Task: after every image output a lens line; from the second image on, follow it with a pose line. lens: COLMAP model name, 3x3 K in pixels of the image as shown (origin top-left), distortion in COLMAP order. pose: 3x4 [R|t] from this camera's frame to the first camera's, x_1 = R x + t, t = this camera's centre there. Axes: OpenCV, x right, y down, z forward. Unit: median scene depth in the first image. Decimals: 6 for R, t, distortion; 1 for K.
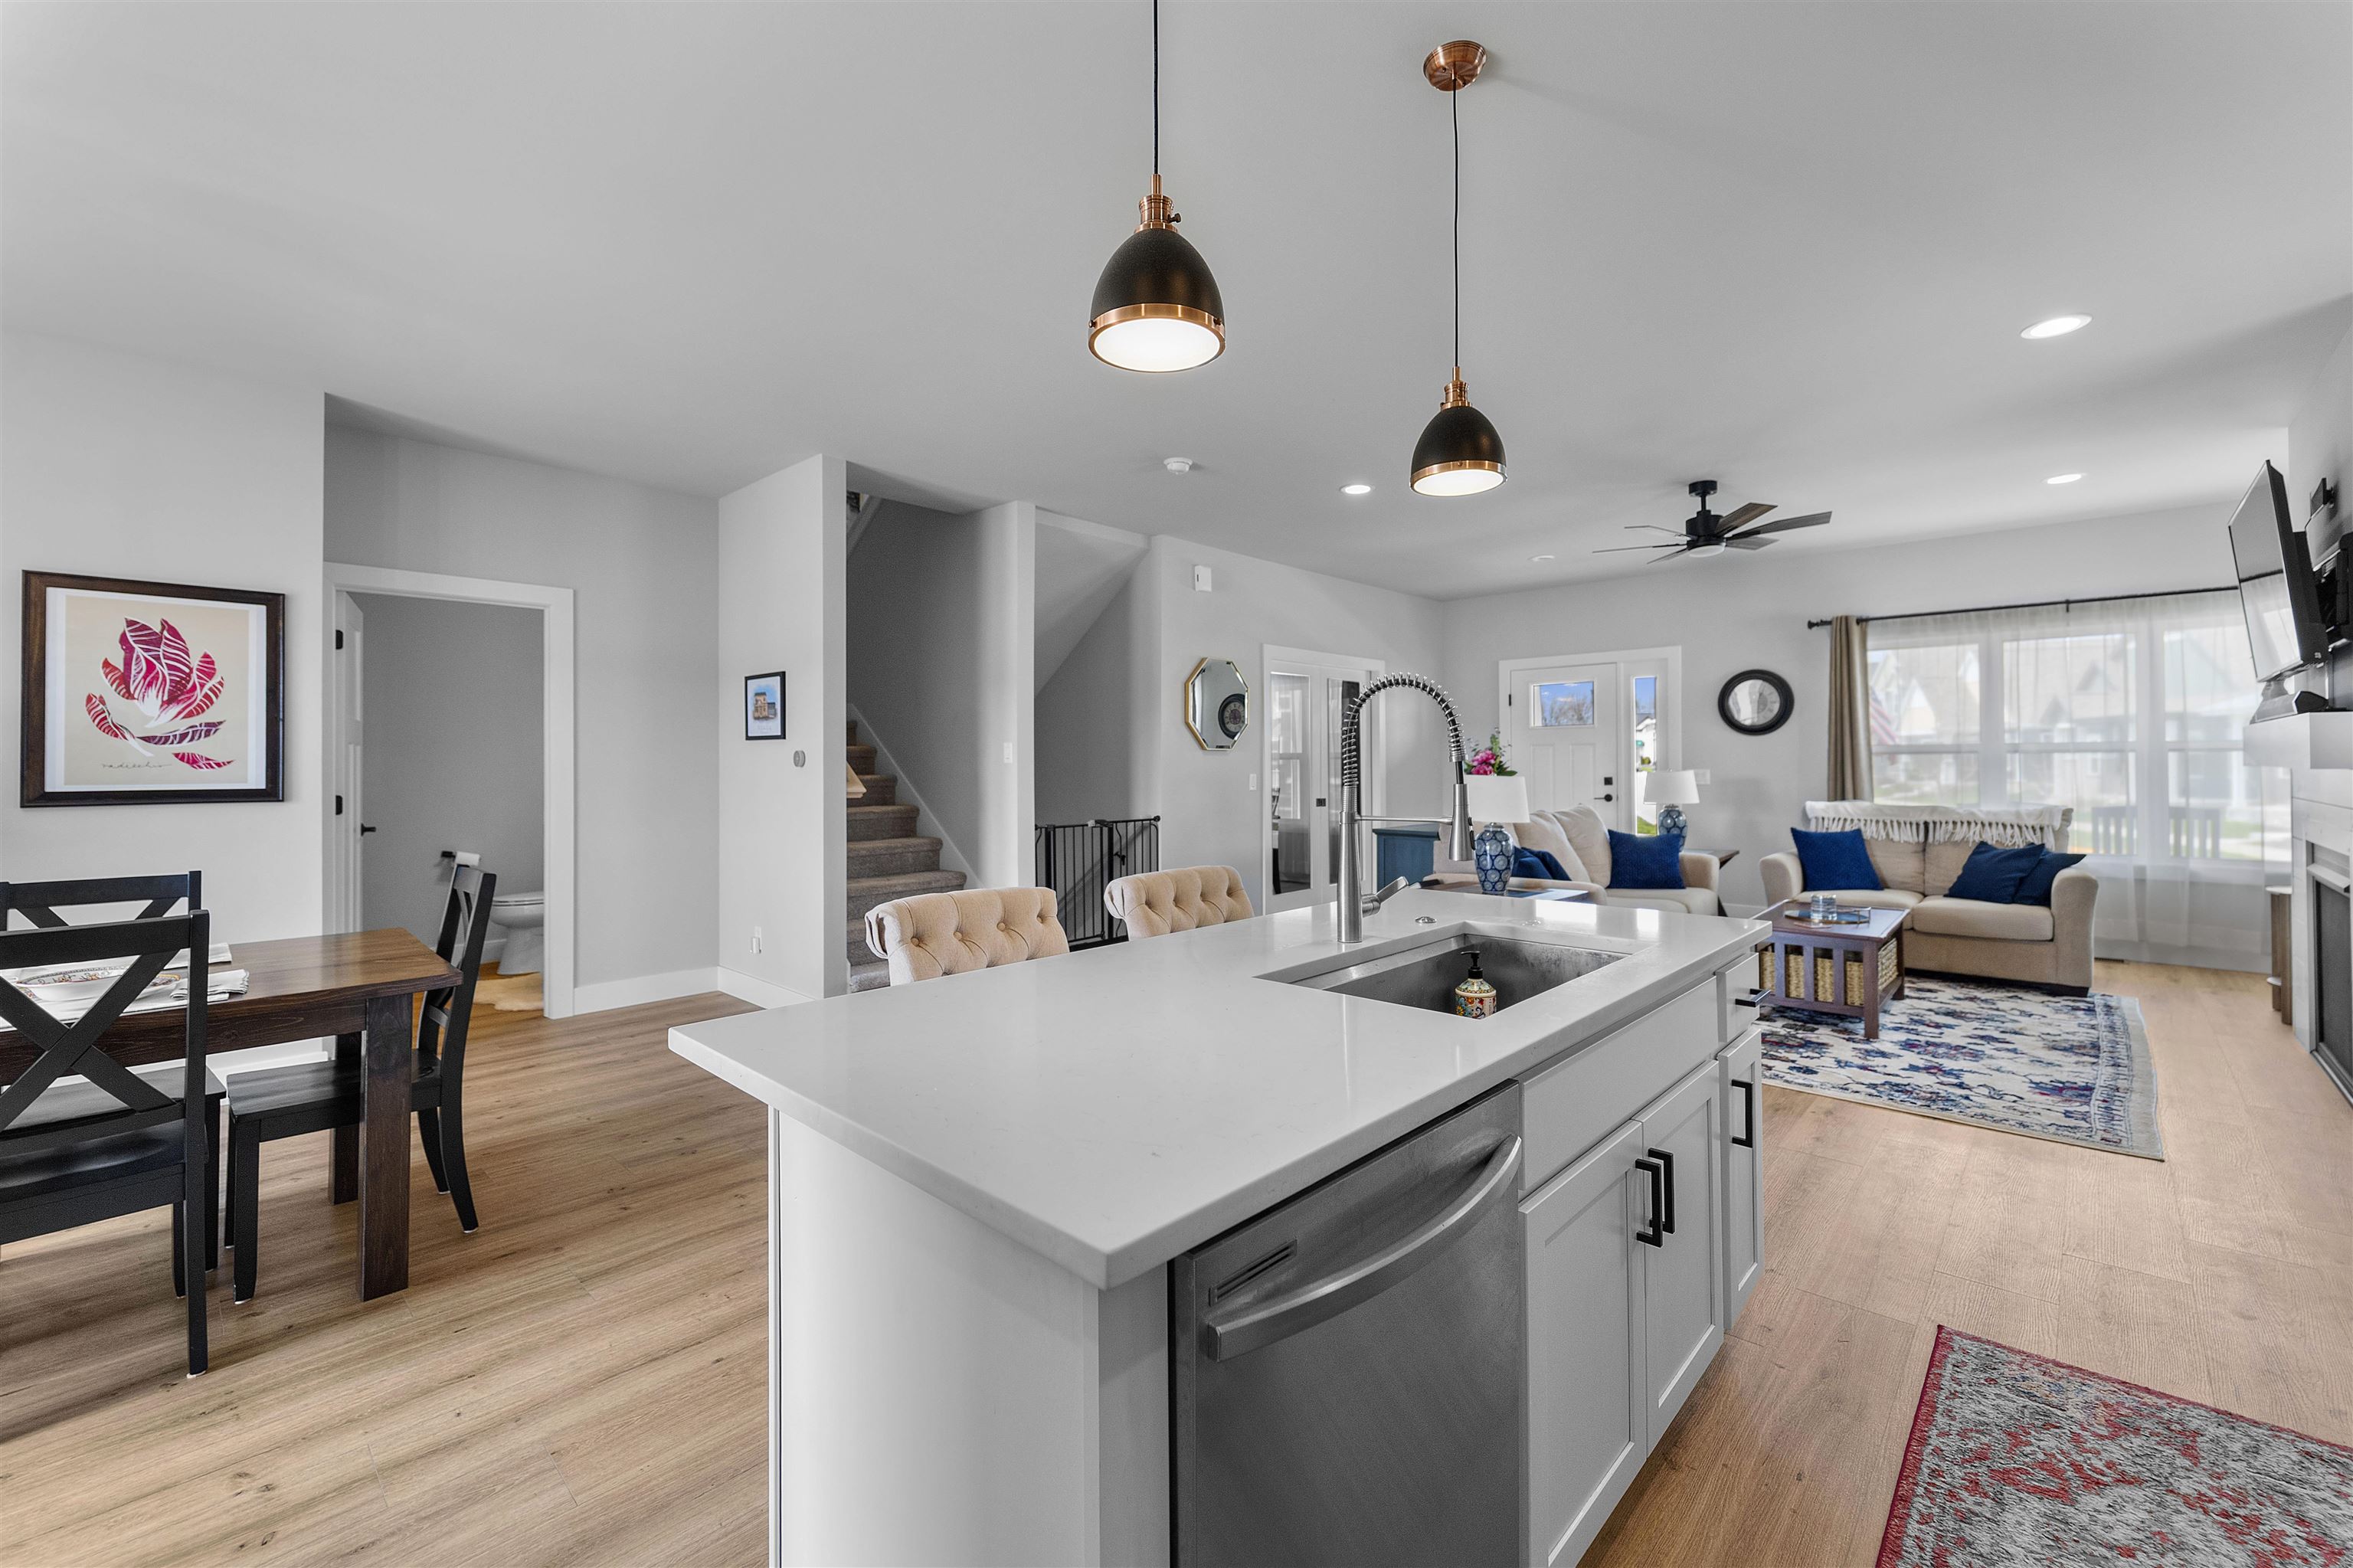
lens RADIAL K [[960.9, 0, 1165.4], [0, 960.9, 755.9], [0, 0, 1]] dist [0.000836, -0.004880]
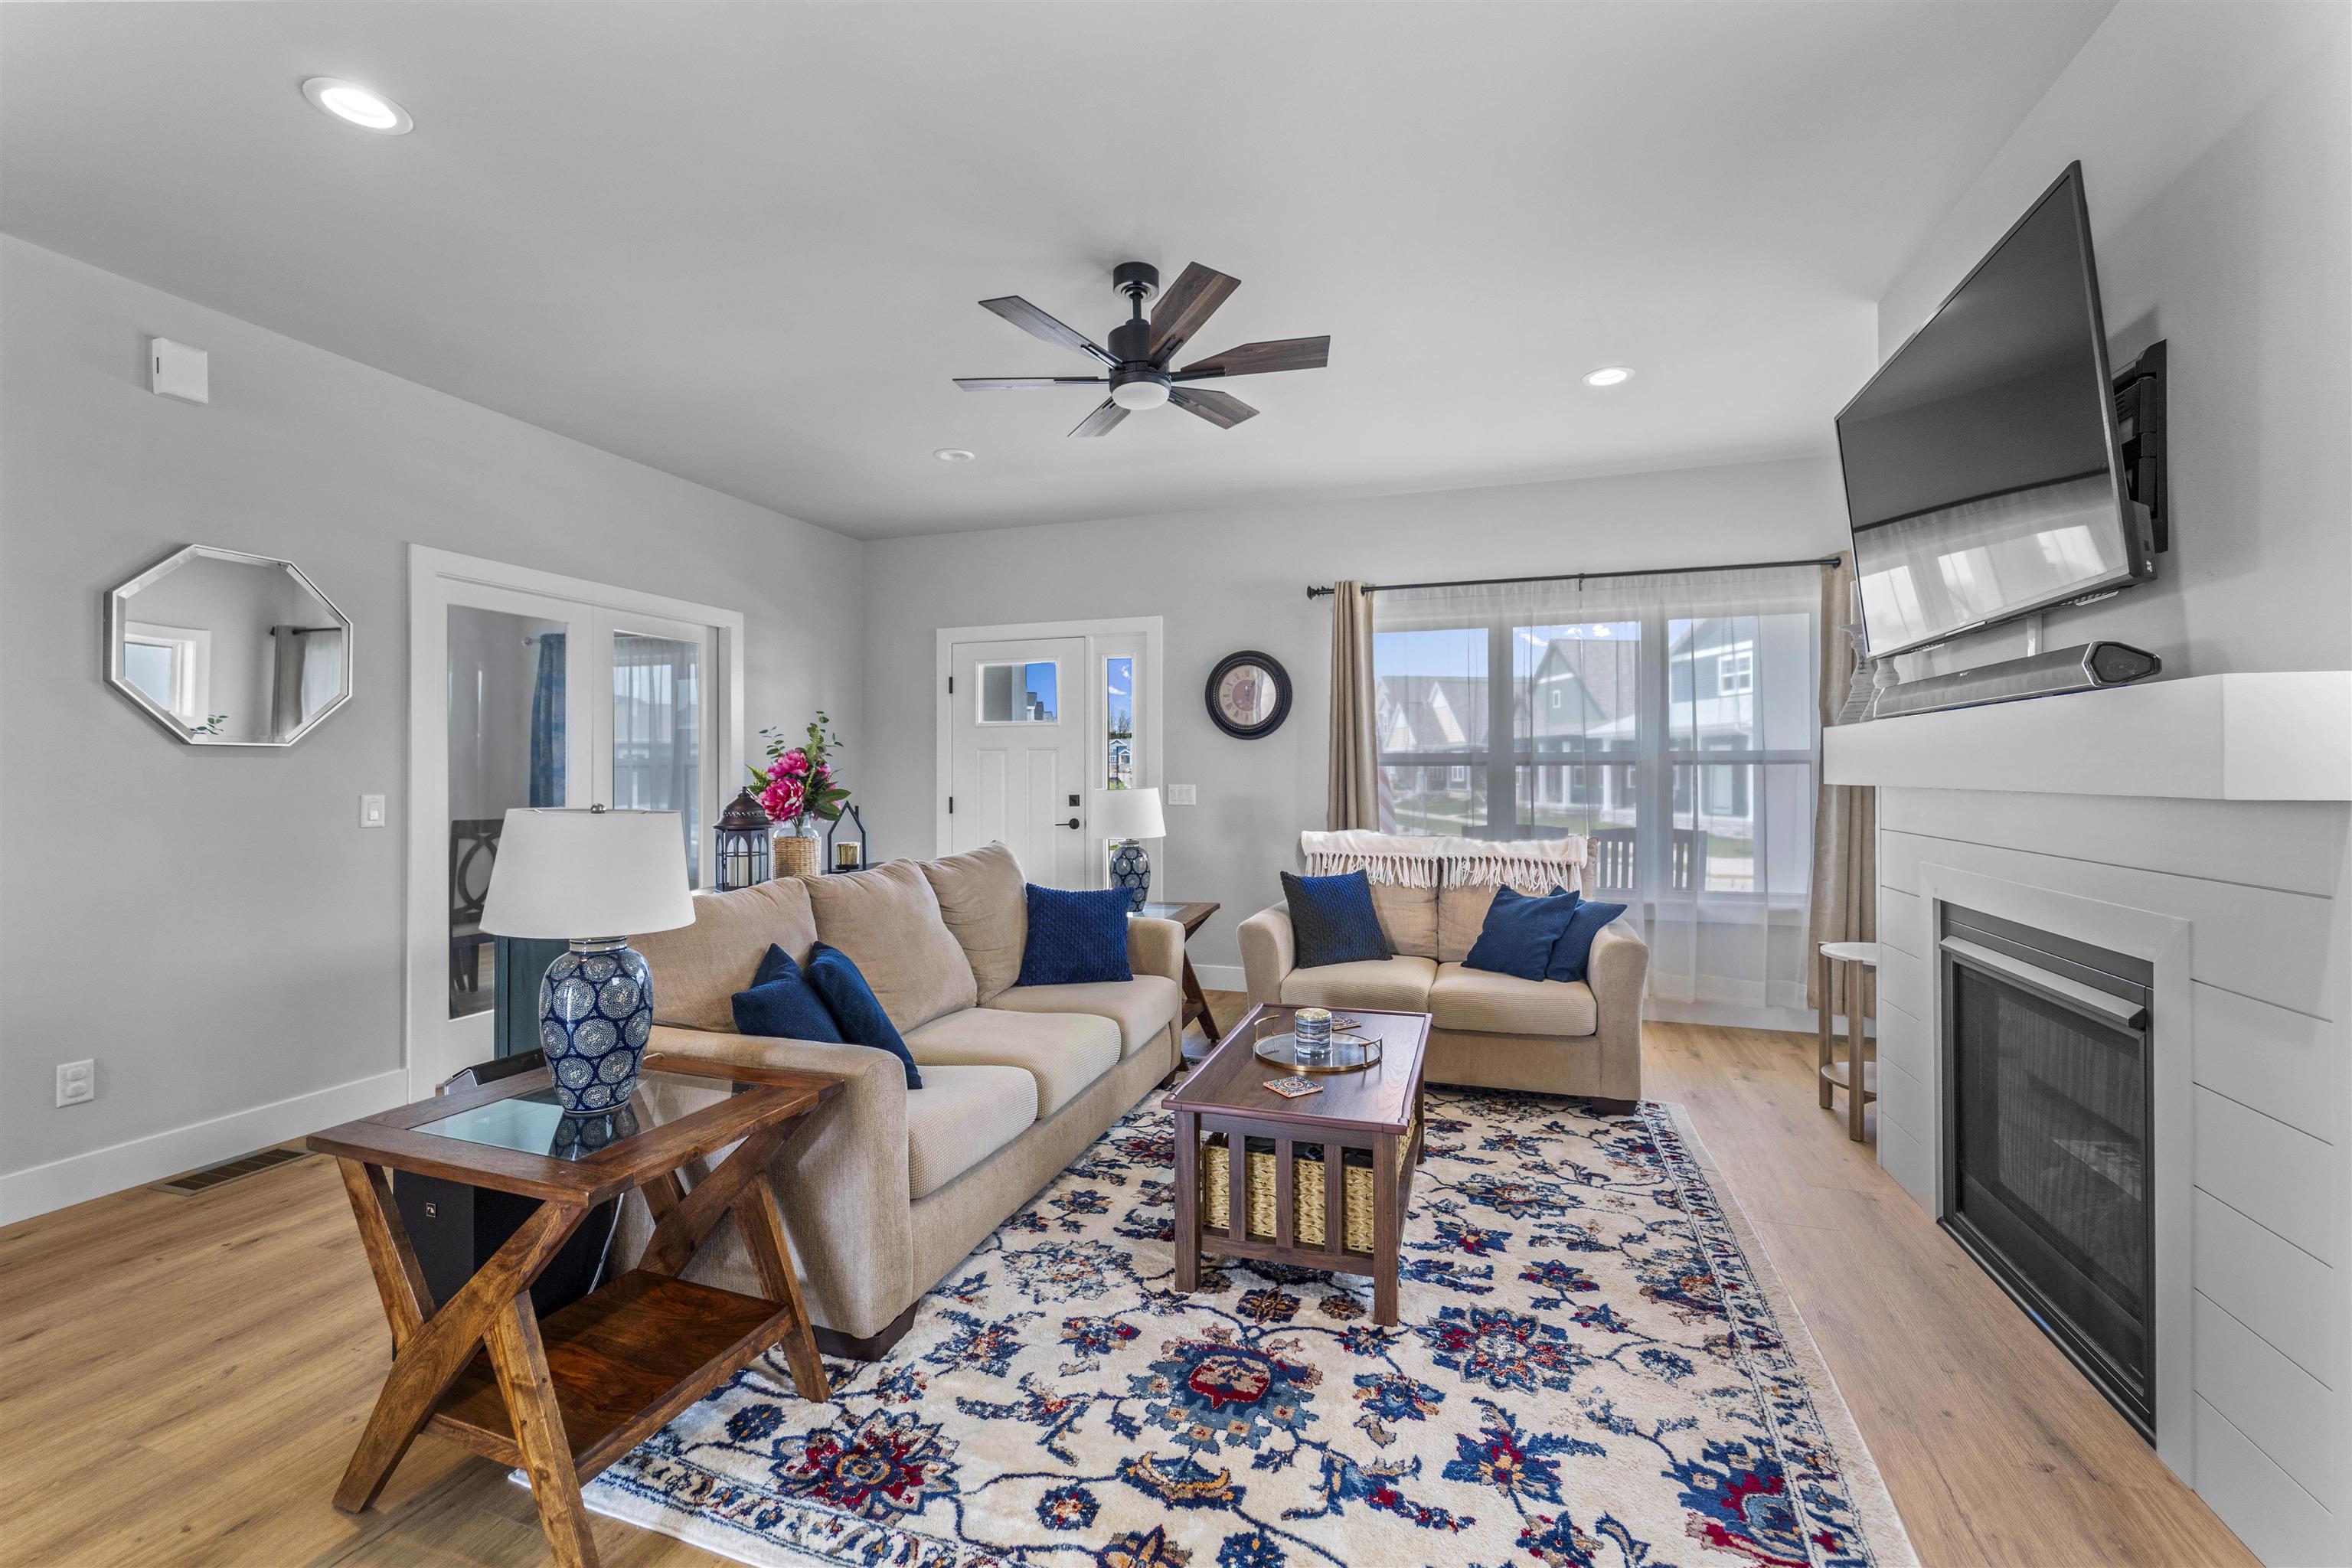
lens RADIAL K [[958.9, 0, 1178.7], [0, 958.9, 766.2], [0, 0, 1]] dist [-0.001511, -0.000558]
pose [[0.904733, 0.006186, 0.425934, 0.310310], [-0.006523, 0.999979, -0.000668, 0.000681], [-0.425929, -0.002174, 0.904754, 0.436005]]
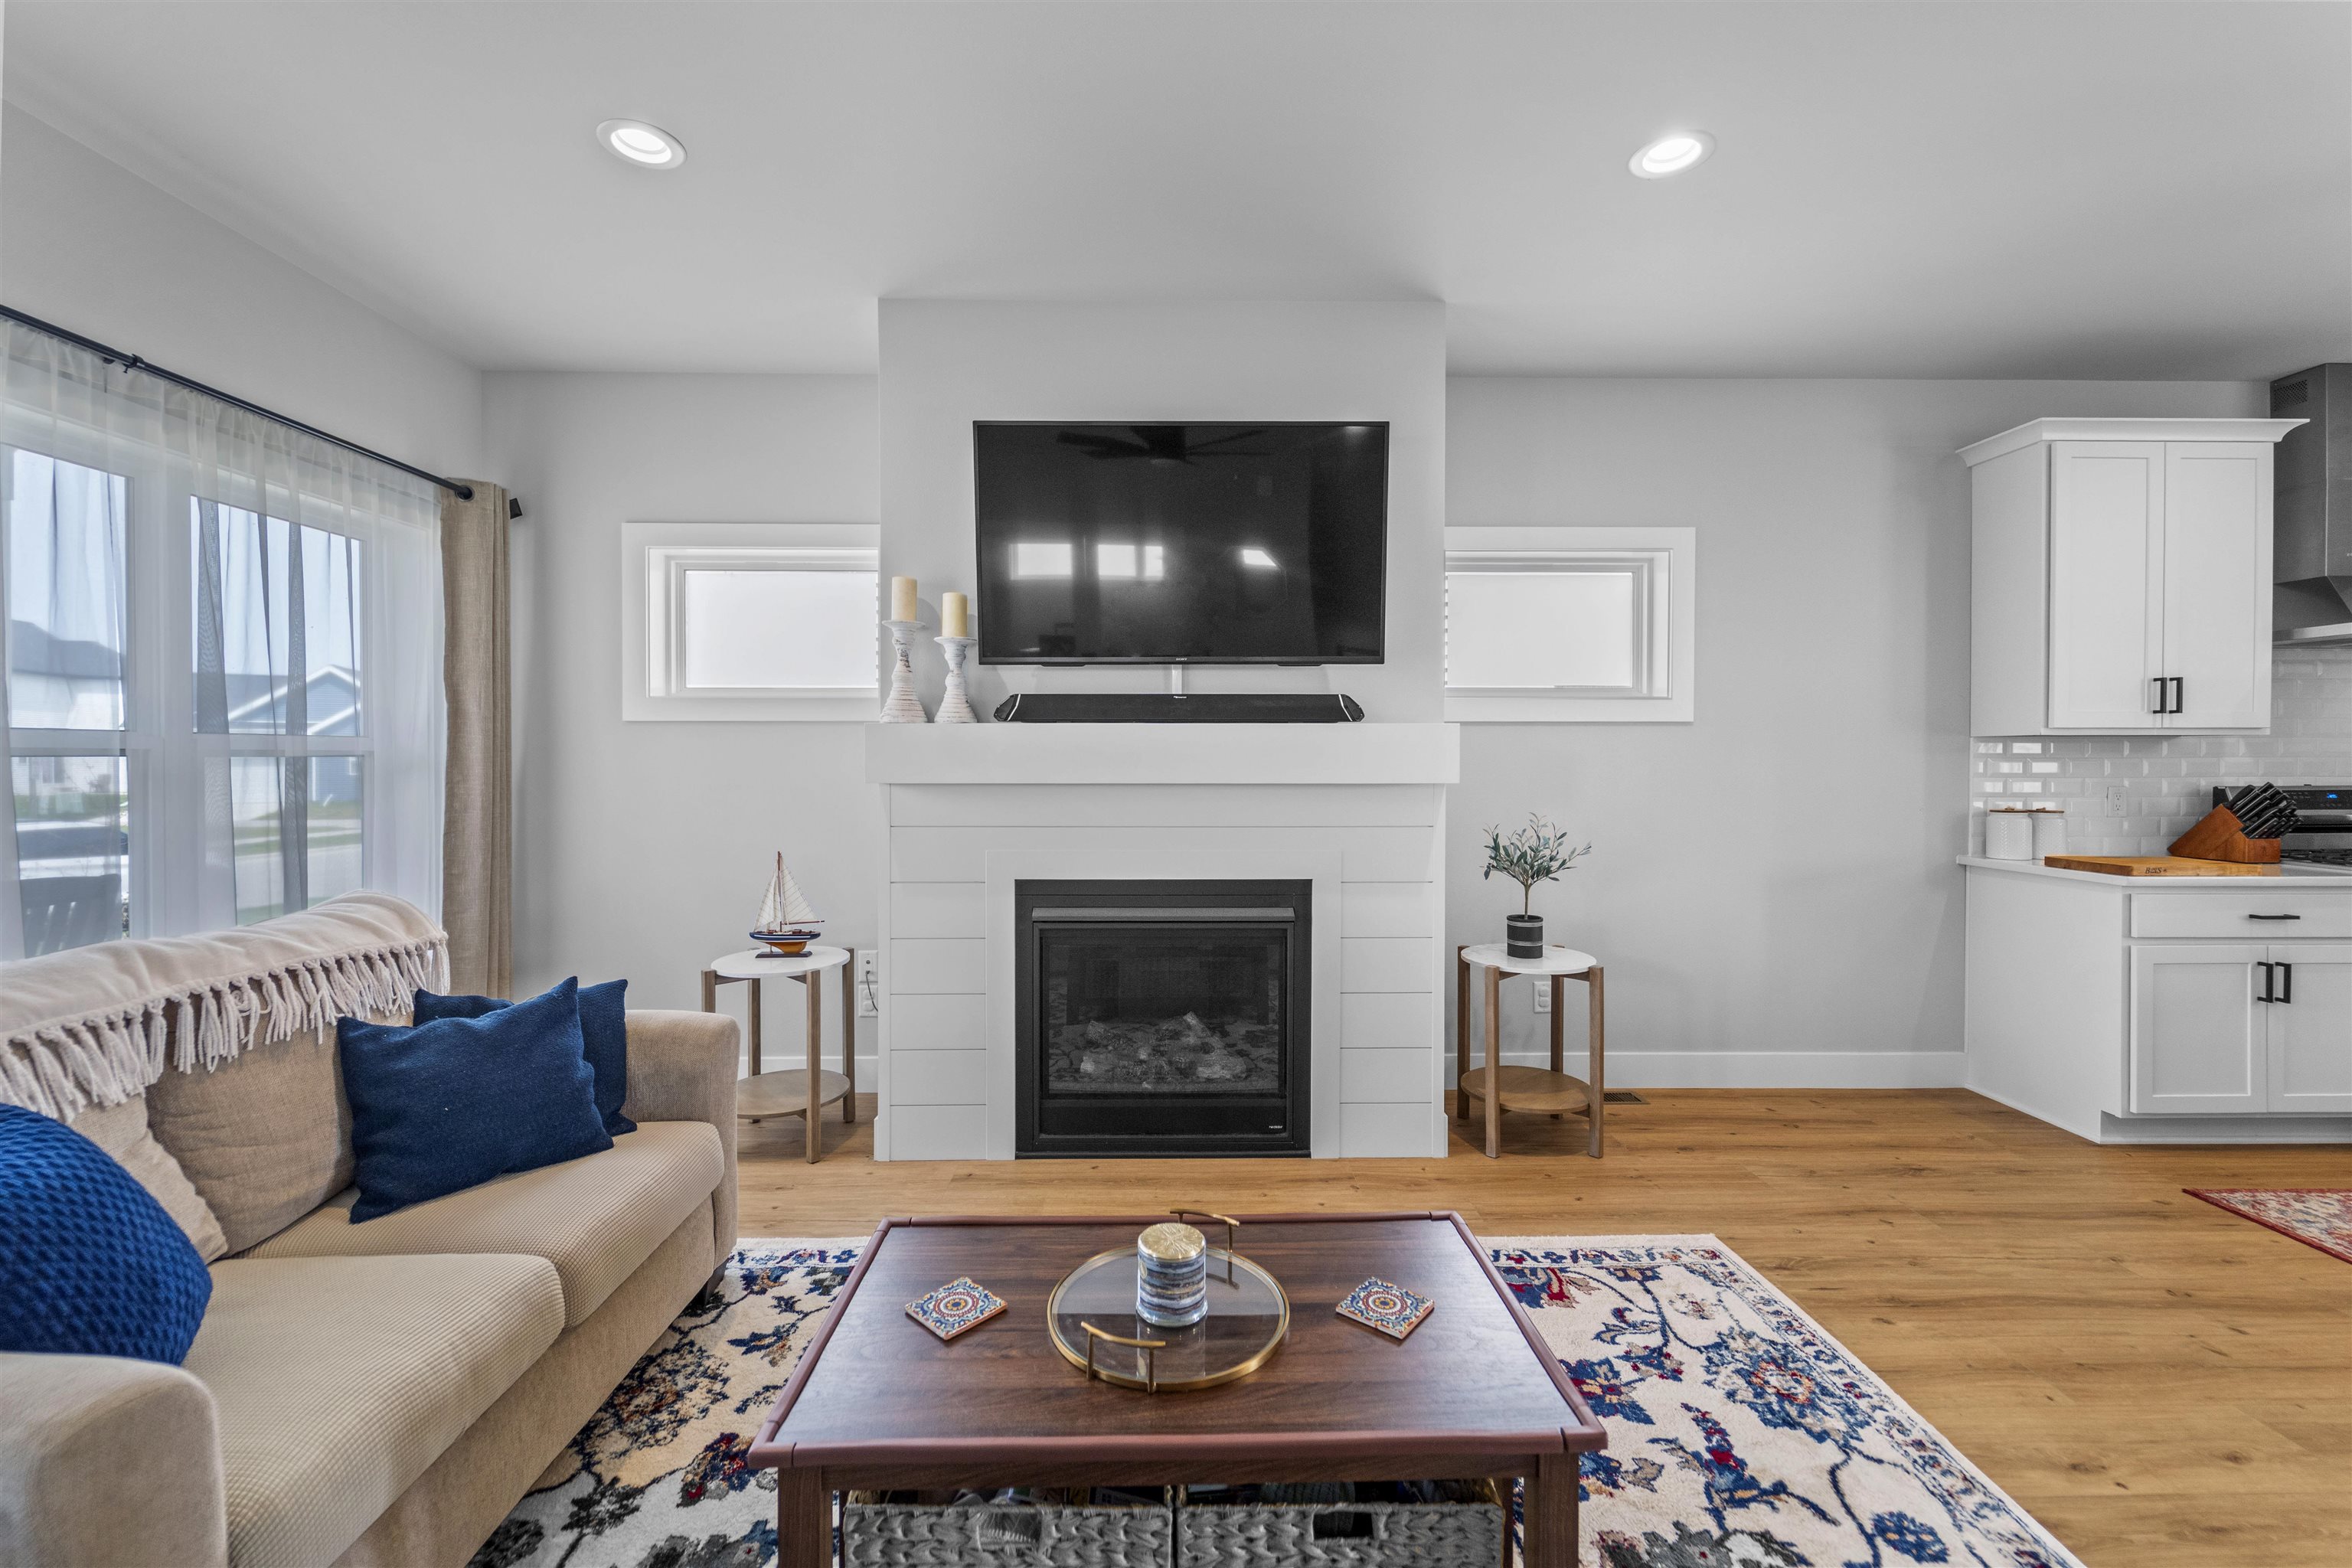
lens RADIAL K [[958.9, 0, 1178.7], [0, 958.9, 766.2], [0, 0, 1]] dist [-0.001511, -0.000558]
pose [[-0.704605, 0.002028, 0.709597, 0.395183], [-0.000547, 0.999994, -0.003400, 0.000963], [-0.709600, -0.002784, -0.704599, 1.002209]]
